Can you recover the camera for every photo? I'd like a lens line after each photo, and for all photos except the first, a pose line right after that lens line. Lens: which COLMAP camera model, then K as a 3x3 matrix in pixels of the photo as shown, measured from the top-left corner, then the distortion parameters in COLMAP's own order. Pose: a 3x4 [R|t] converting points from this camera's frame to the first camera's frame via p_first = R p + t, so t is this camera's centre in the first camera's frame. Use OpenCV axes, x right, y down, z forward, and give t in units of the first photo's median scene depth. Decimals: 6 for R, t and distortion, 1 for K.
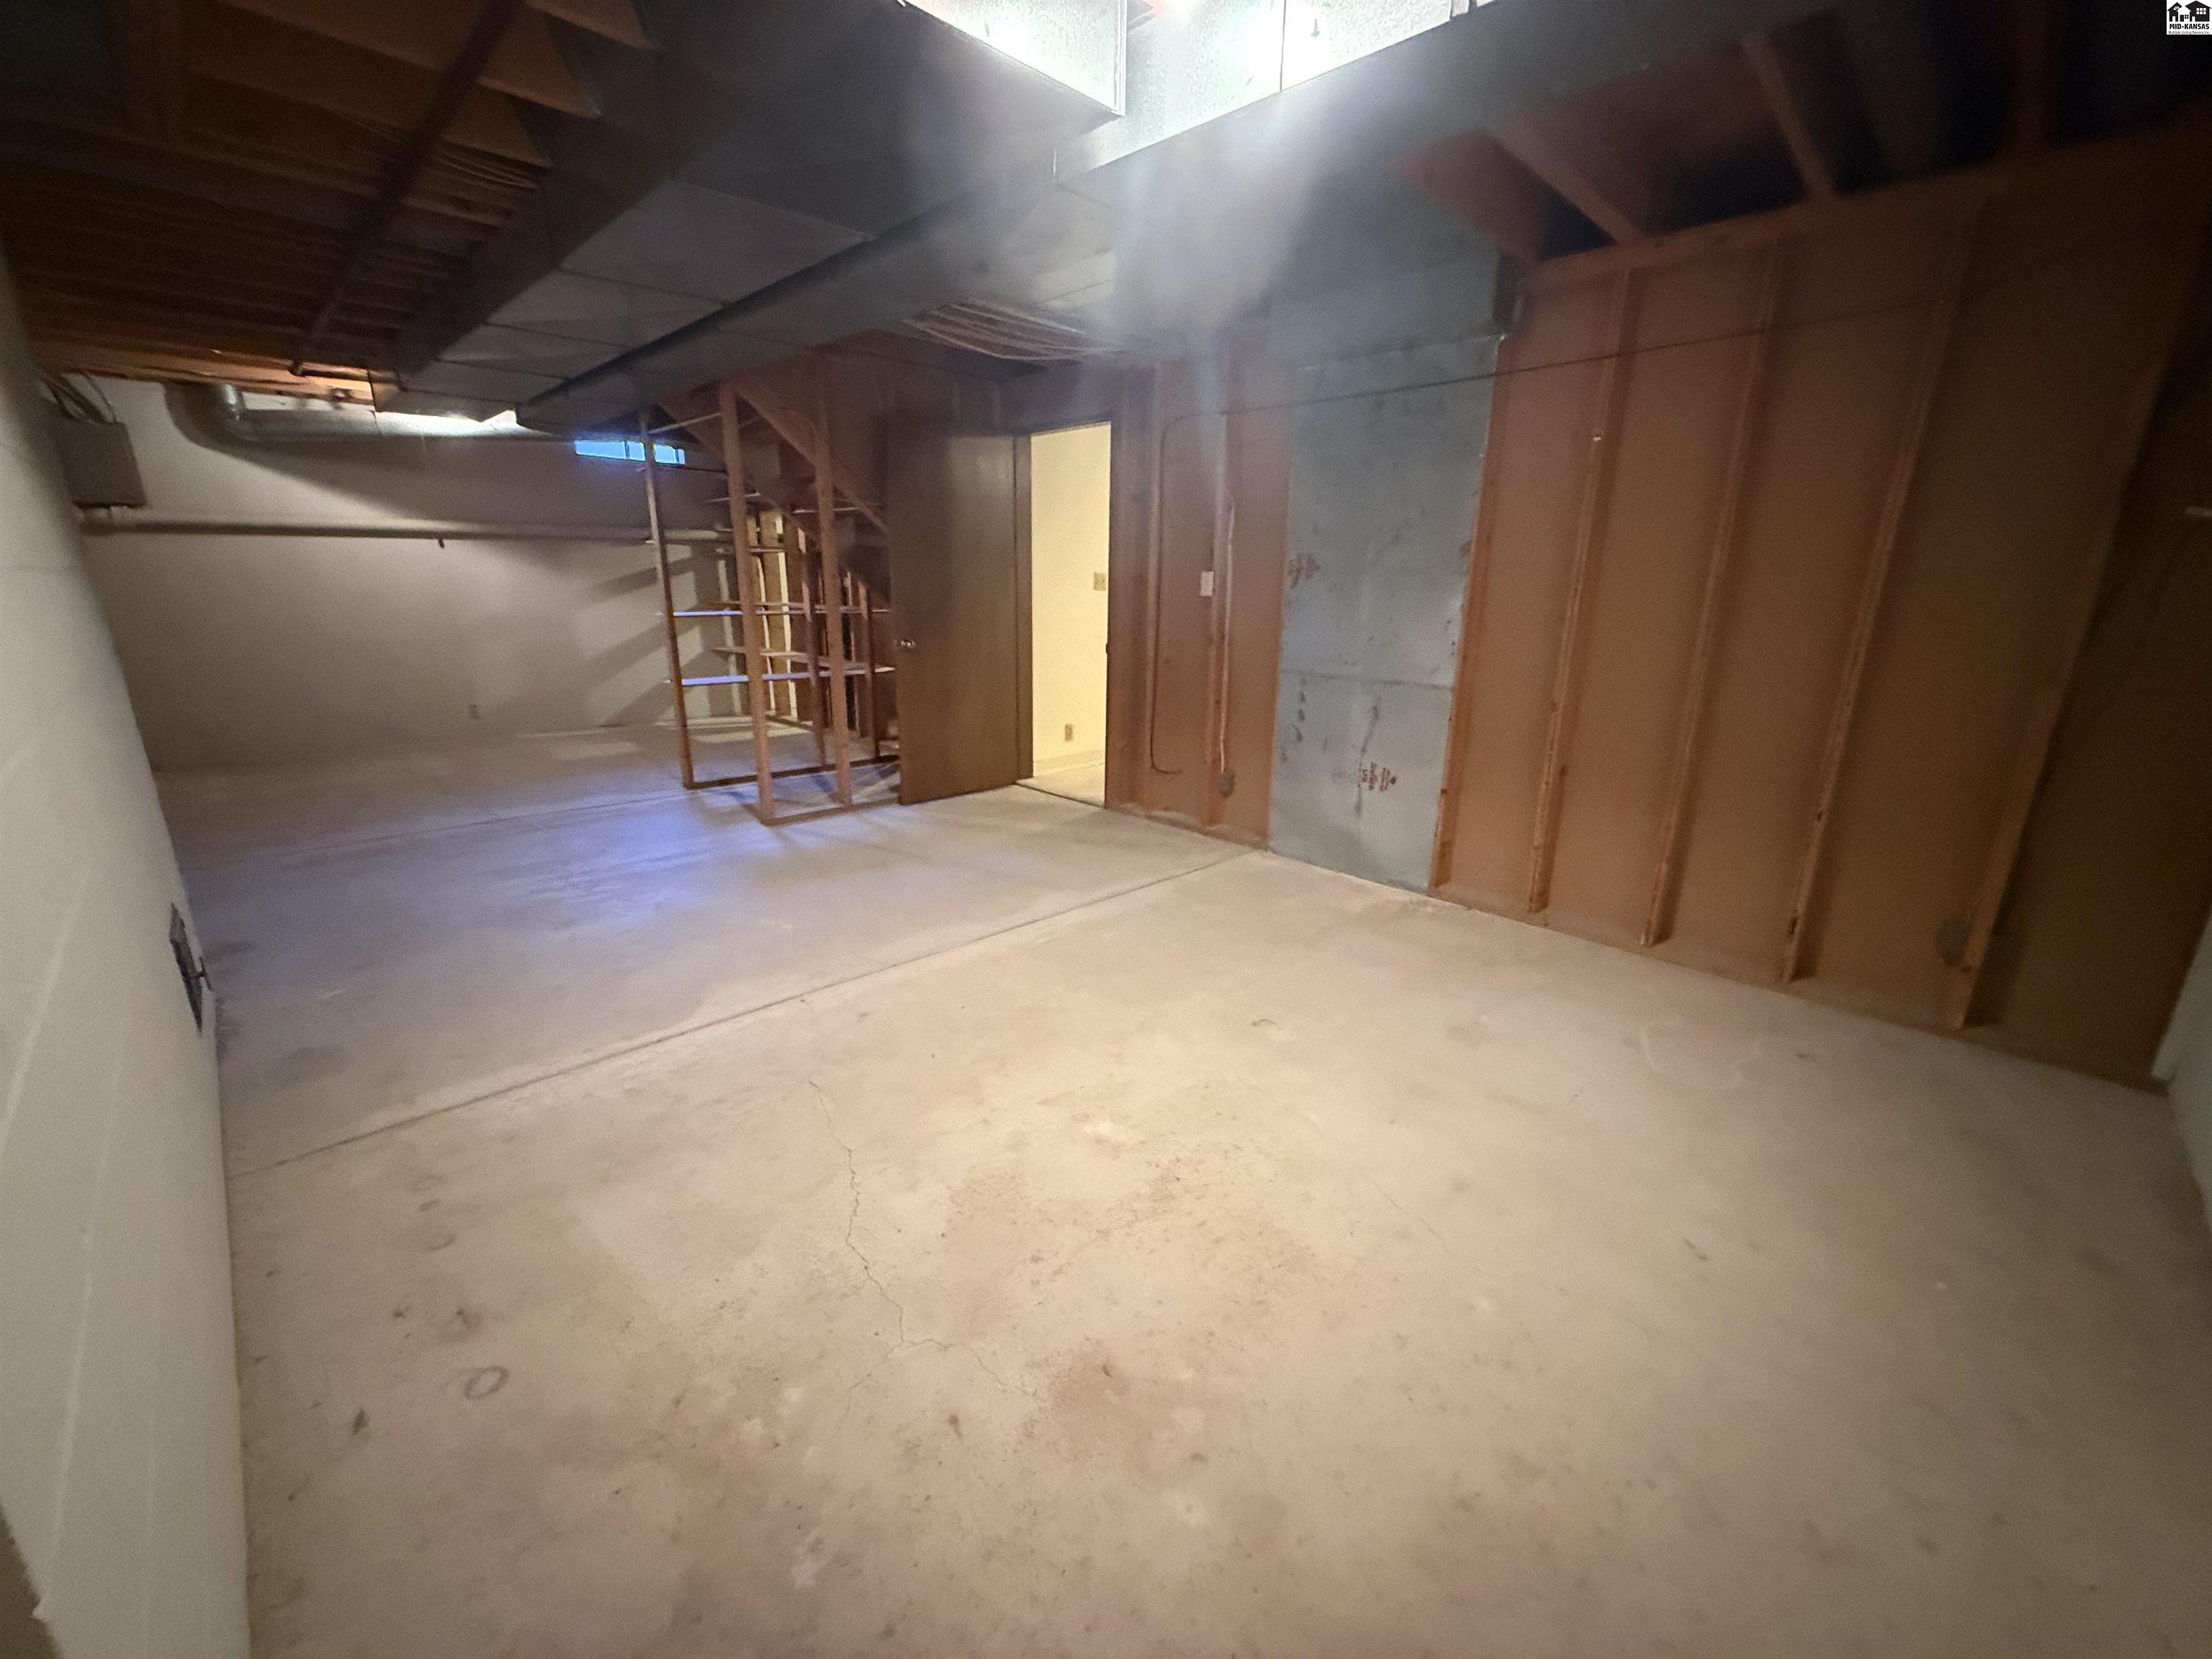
lens RADIAL K [[878.8, 0, 1100.7], [0, 878.8, 824.5], [0, 0, 1]] dist [-0.000425, 0.000439]
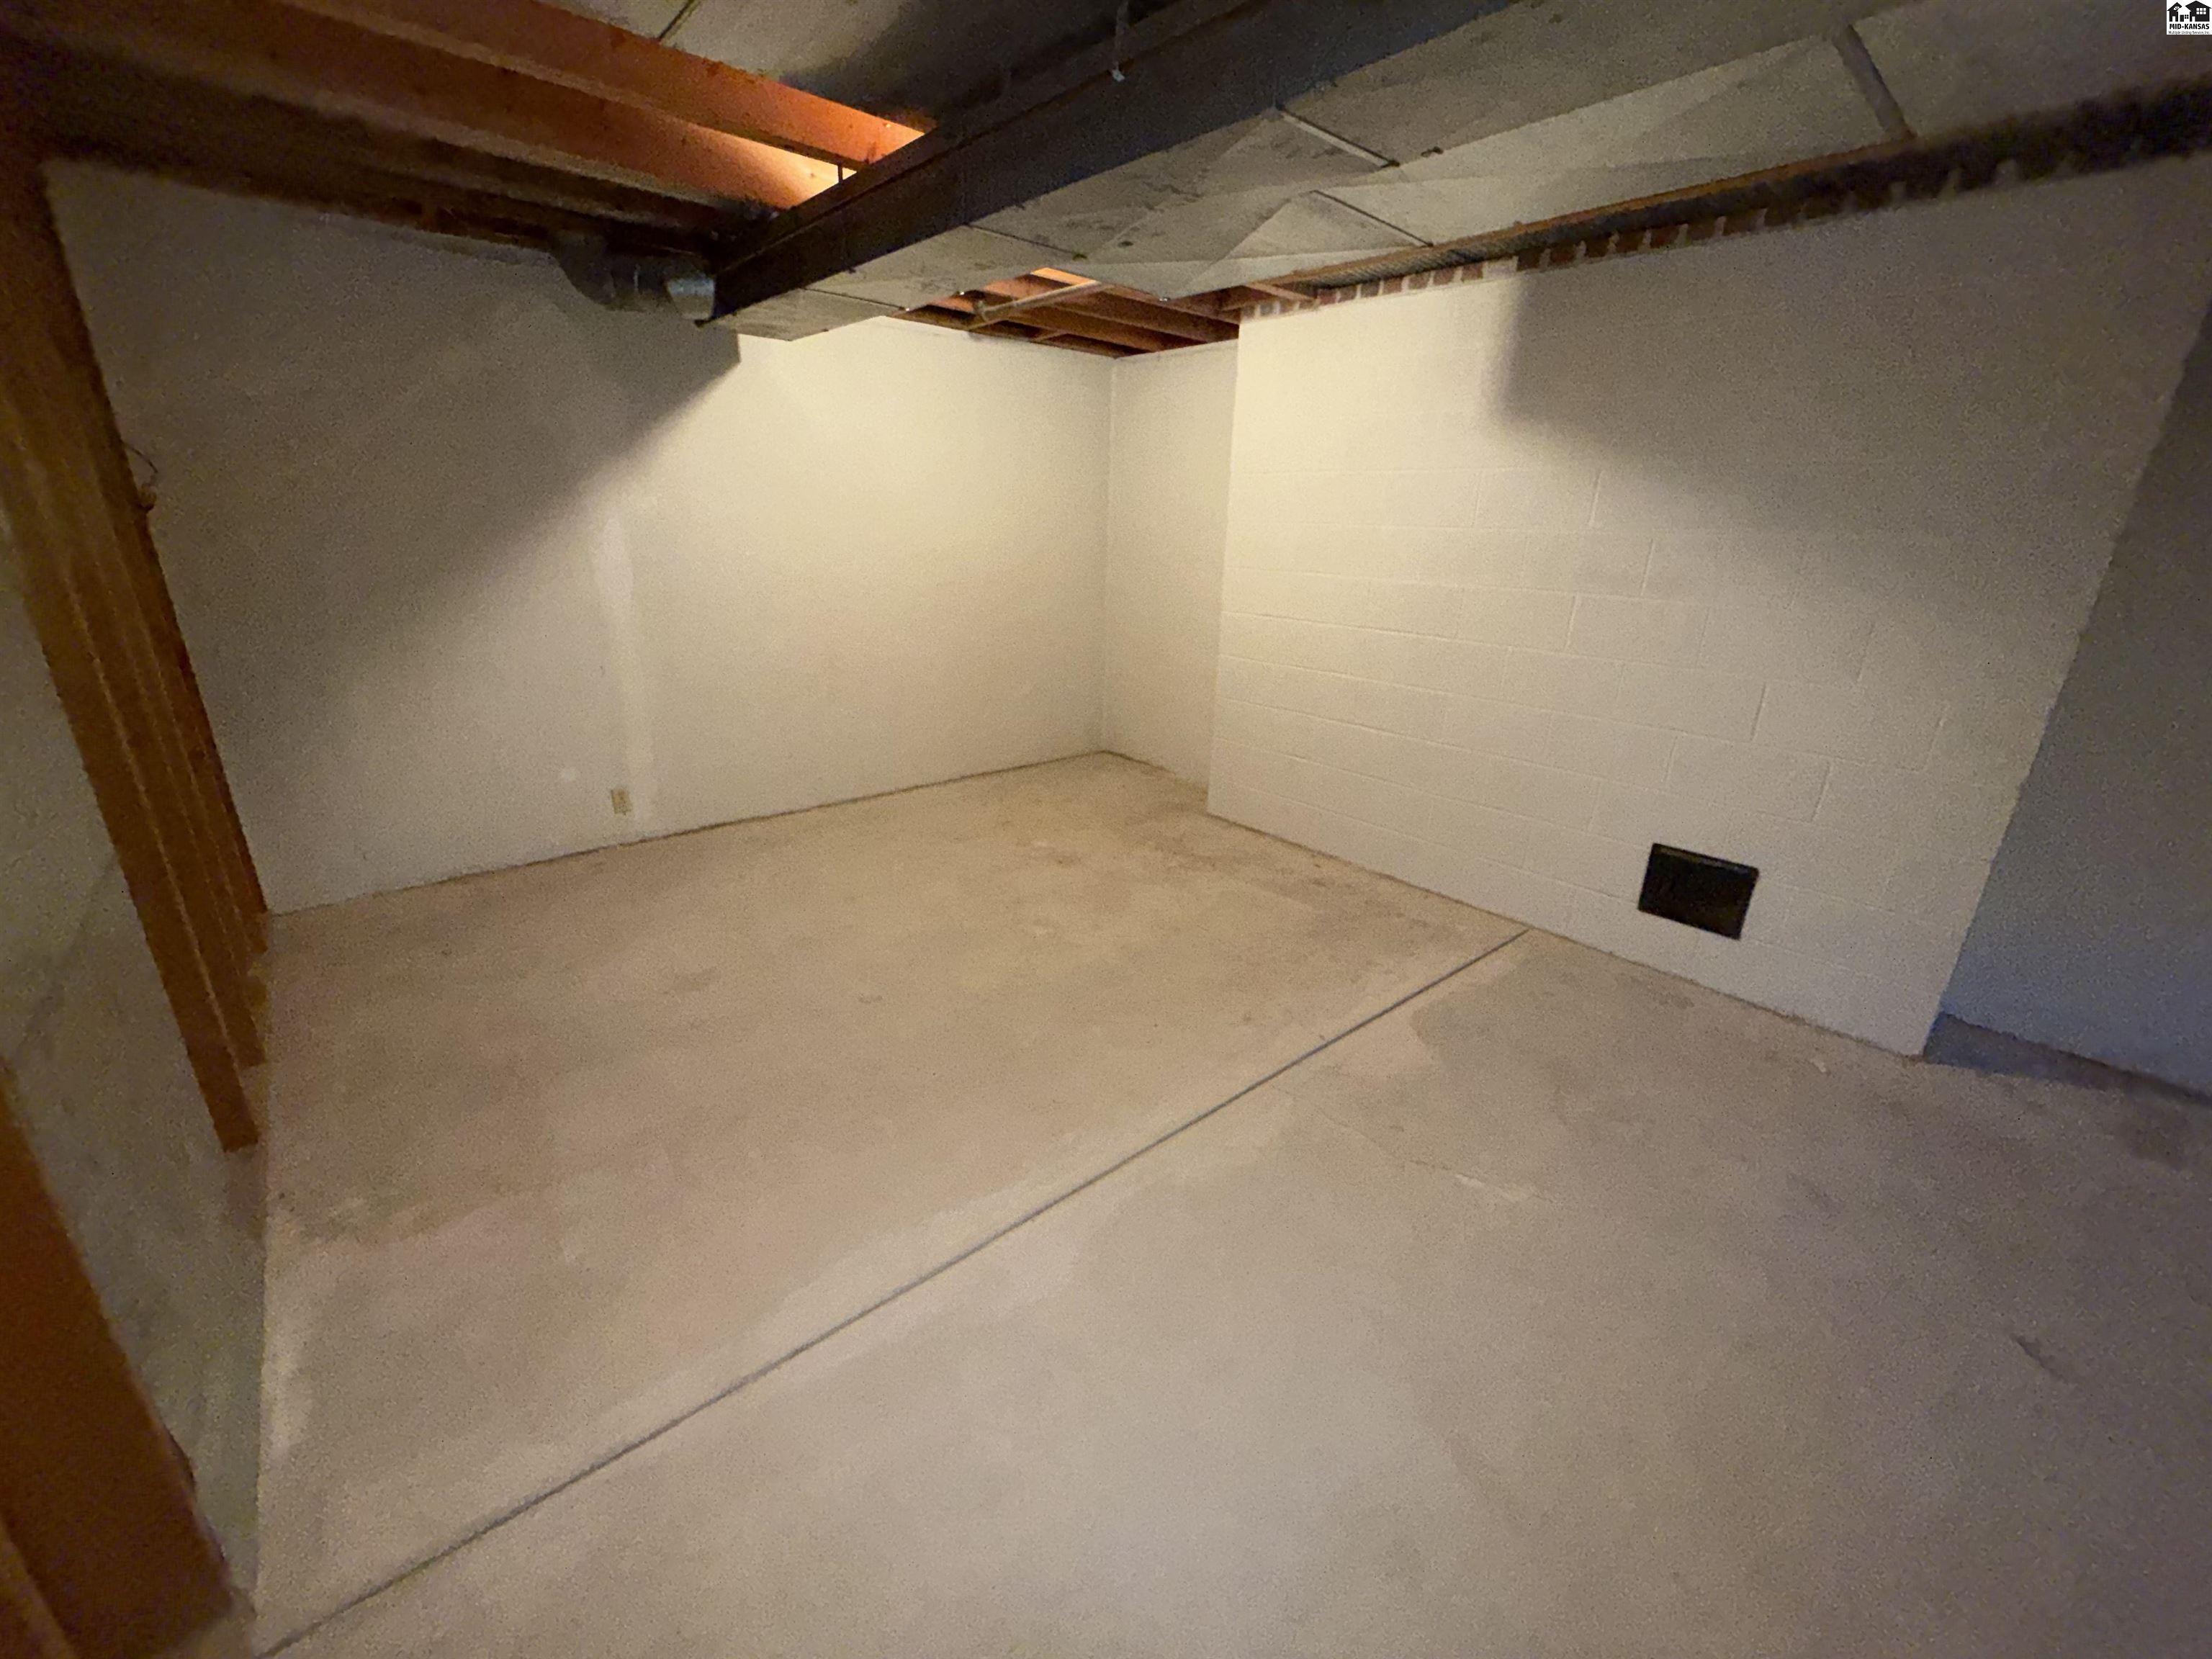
lens RADIAL K [[878.8, 0, 1100.7], [0, 878.8, 824.5], [0, 0, 1]] dist [-0.000425, 0.000439]
pose [[-0.997100, -0.059607, 0.047316, -0.095355], [-0.022079, 0.821558, 0.569697, -0.405822], [-0.072830, 0.567000, -0.820492, 1.260936]]
